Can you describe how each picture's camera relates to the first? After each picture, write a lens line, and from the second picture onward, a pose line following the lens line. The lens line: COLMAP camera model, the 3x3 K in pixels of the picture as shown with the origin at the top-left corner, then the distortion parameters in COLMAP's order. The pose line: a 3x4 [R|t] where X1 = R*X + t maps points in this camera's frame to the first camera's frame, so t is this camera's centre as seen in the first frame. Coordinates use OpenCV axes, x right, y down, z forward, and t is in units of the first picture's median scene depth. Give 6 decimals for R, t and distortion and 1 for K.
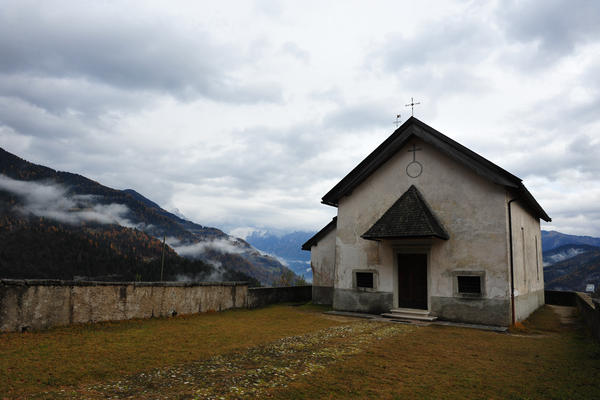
lens RADIAL K [[408.5, 0, 300.0], [0, 408.5, 200.0], [0, 0, 1]] dist [-0.050951, -0.001860]
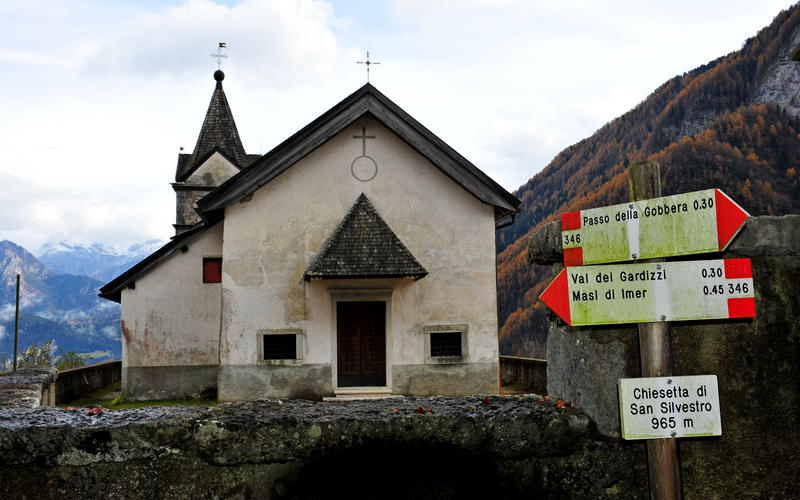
lens RADIAL K [[869.6, 0, 400.0], [0, 869.6, 250.0], [0, 0, 1]] dist [0.064811, 0.002388]
pose [[0.743953, 0.021614, 0.667883, -0.582983], [-0.072241, 0.996220, 0.048229, -0.018515], [-0.664316, -0.084128, 0.742702, -0.048131]]
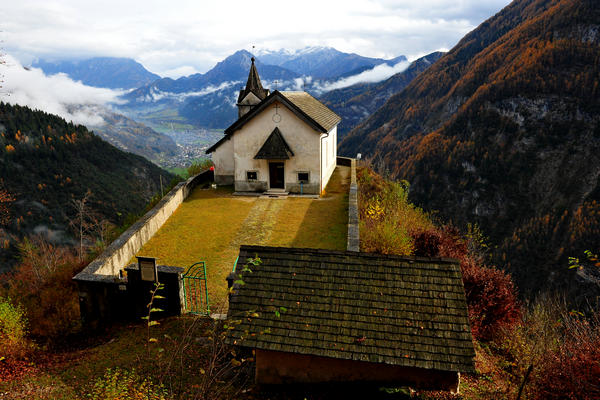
lens RADIAL K [[408.5, 0, 300.0], [0, 408.5, 200.0], [0, 0, 1]] dist [-0.050951, -0.001860]
pose [[0.904952, -0.149132, 0.398525, -0.436275], [-0.028313, 0.913394, 0.406092, -0.505222], [-0.424571, -0.378777, 0.822355, -0.750448]]
